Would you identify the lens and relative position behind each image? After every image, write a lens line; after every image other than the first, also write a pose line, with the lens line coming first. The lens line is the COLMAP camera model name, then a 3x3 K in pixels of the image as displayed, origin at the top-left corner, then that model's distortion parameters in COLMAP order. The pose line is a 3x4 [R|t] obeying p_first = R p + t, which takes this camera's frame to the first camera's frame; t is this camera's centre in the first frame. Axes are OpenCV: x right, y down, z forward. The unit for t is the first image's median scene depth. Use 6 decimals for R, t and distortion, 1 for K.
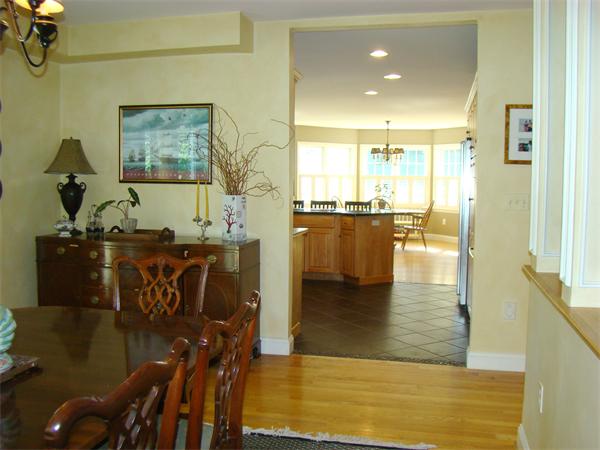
lens RADIAL K [[564.6, 0, 300.0], [0, 564.6, 225.0], [0, 0, 1]] dist [-0.137619, 0.009783]
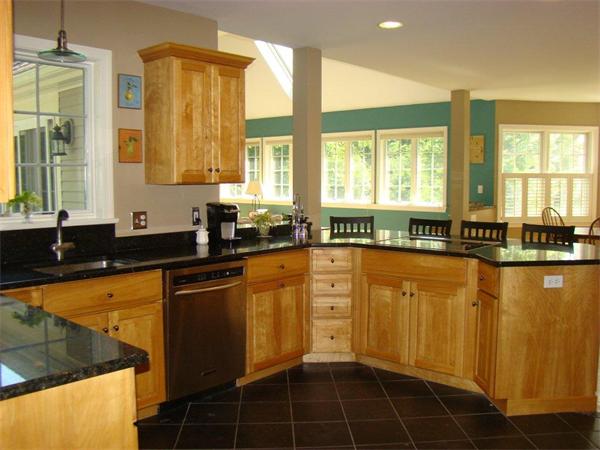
lens RADIAL K [[564.6, 0, 300.0], [0, 564.6, 225.0], [0, 0, 1]] dist [-0.137619, 0.009783]
pose [[0.884362, 0.035028, -0.465485, 0.092219], [-0.034850, 0.999352, 0.008992, -0.026497], [0.465498, 0.008270, 0.885010, 0.311359]]
